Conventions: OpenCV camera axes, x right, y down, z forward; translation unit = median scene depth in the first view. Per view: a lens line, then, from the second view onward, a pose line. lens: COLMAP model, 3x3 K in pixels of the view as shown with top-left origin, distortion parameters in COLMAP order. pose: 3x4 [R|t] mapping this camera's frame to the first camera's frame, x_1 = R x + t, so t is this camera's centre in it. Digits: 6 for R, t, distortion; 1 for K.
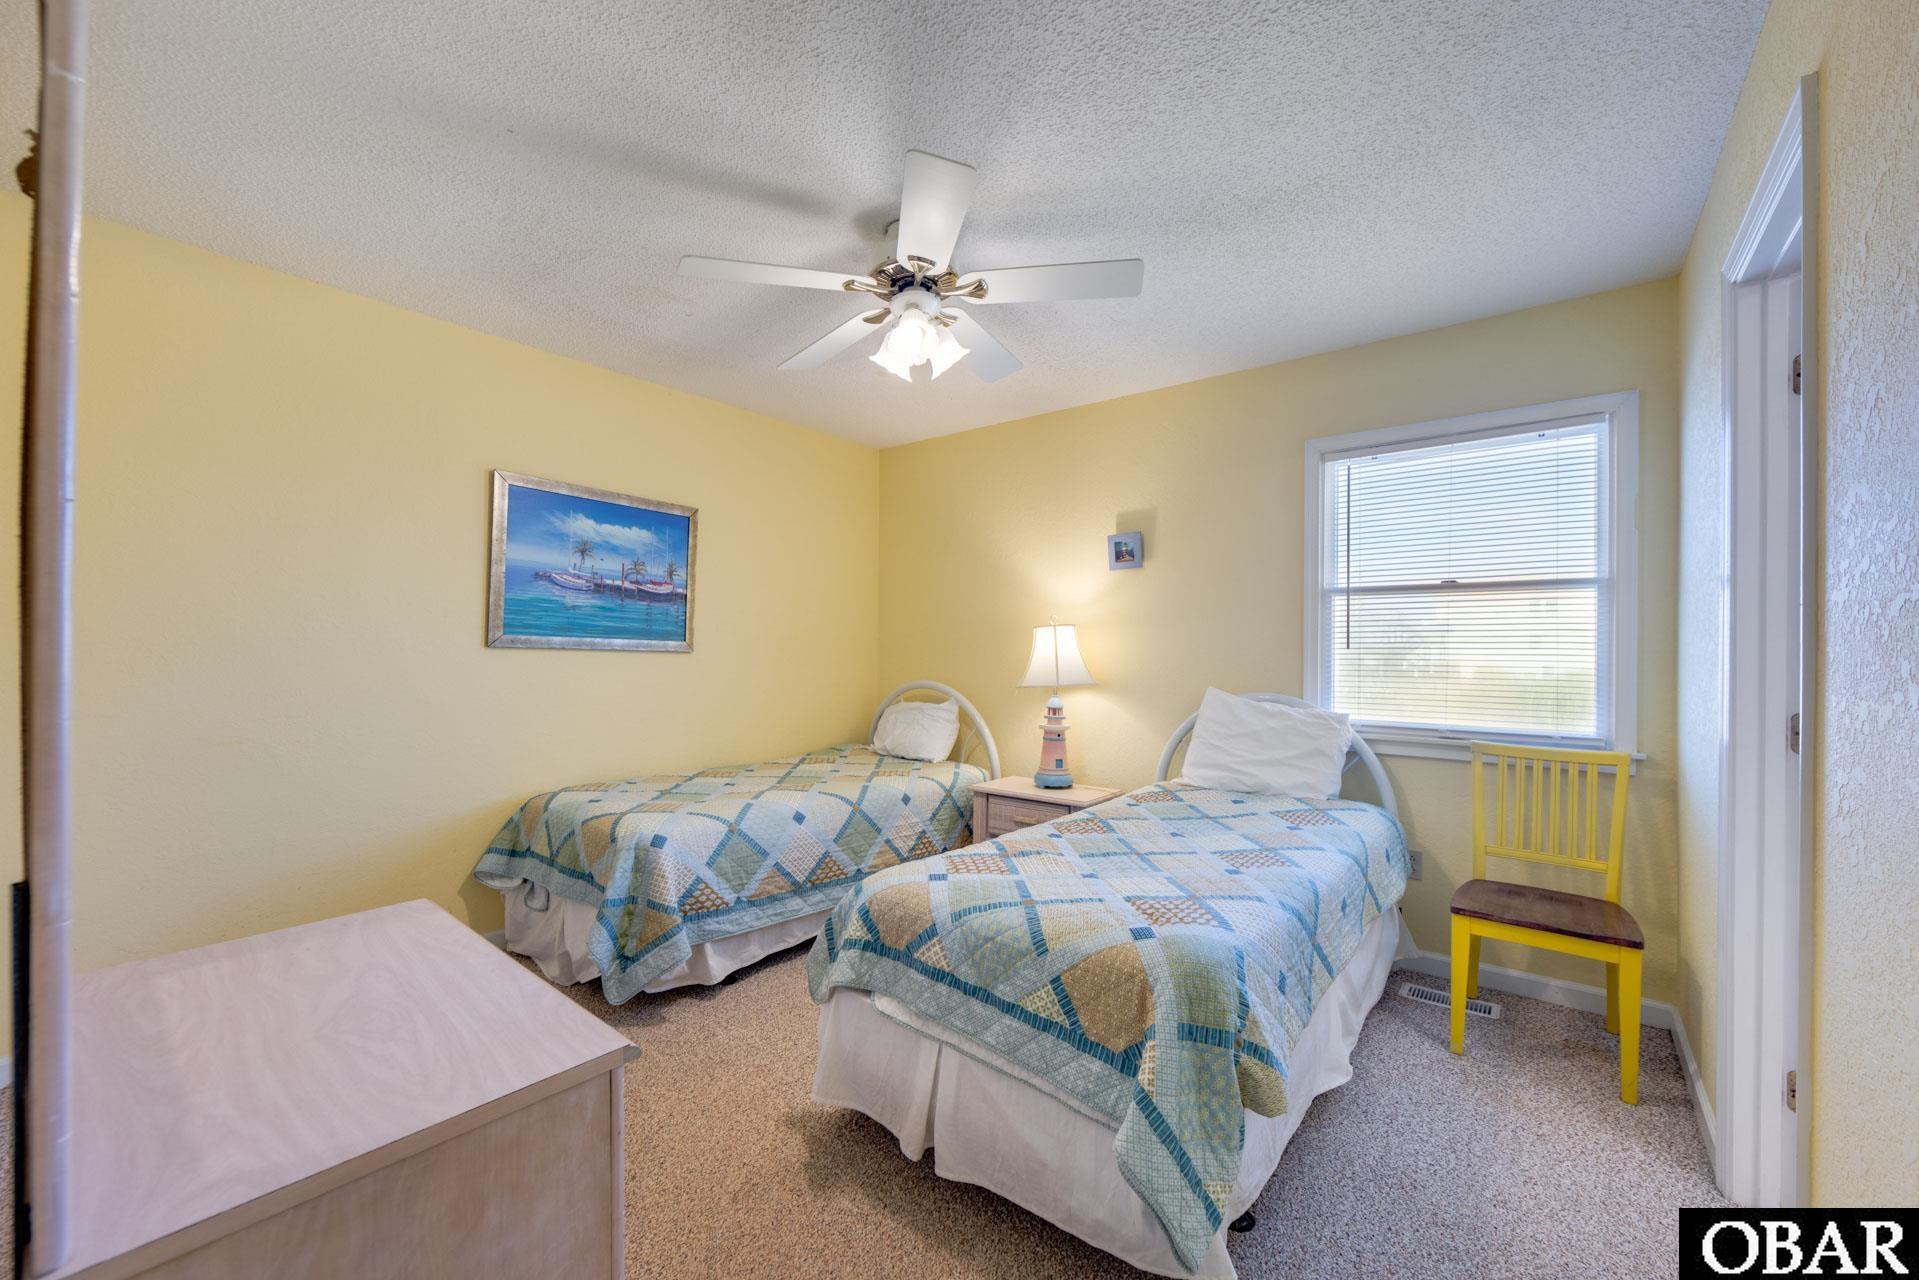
lens RADIAL K [[750.3, 0, 971.3], [0, 750.3, 645.9], [0, 0, 1]] dist [0.000695, 0.000156]
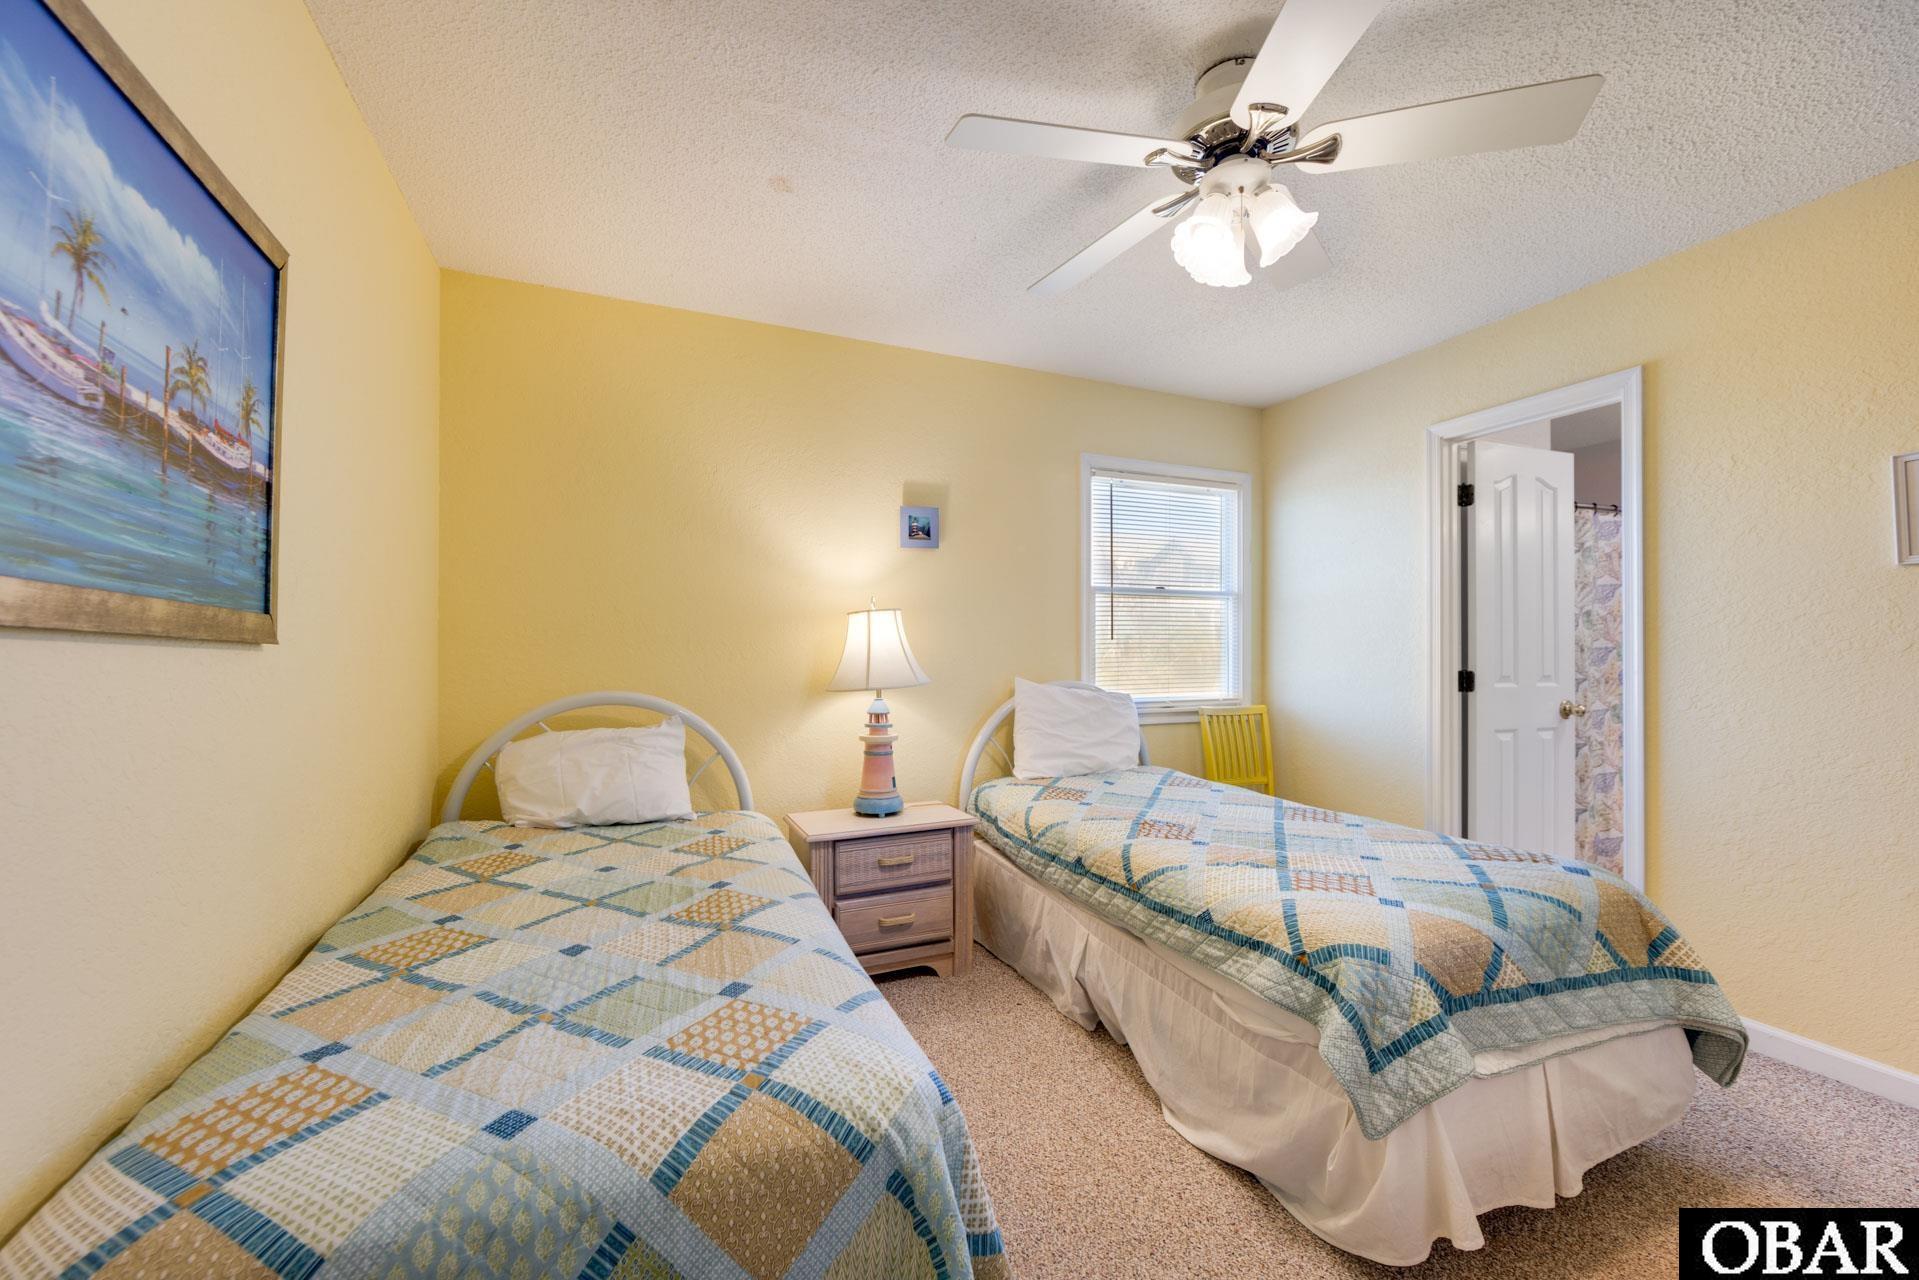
lens RADIAL K [[750.3, 0, 960.8], [0, 750.3, 641.3], [0, 0, 1]] dist [0.000695, 0.000156]
pose [[0.471062, 0.001069, 0.882099, -0.582106], [-0.000836, 0.999999, -0.000765, 0.007388], [-0.882100, -0.000377, 0.471063, 0.585421]]
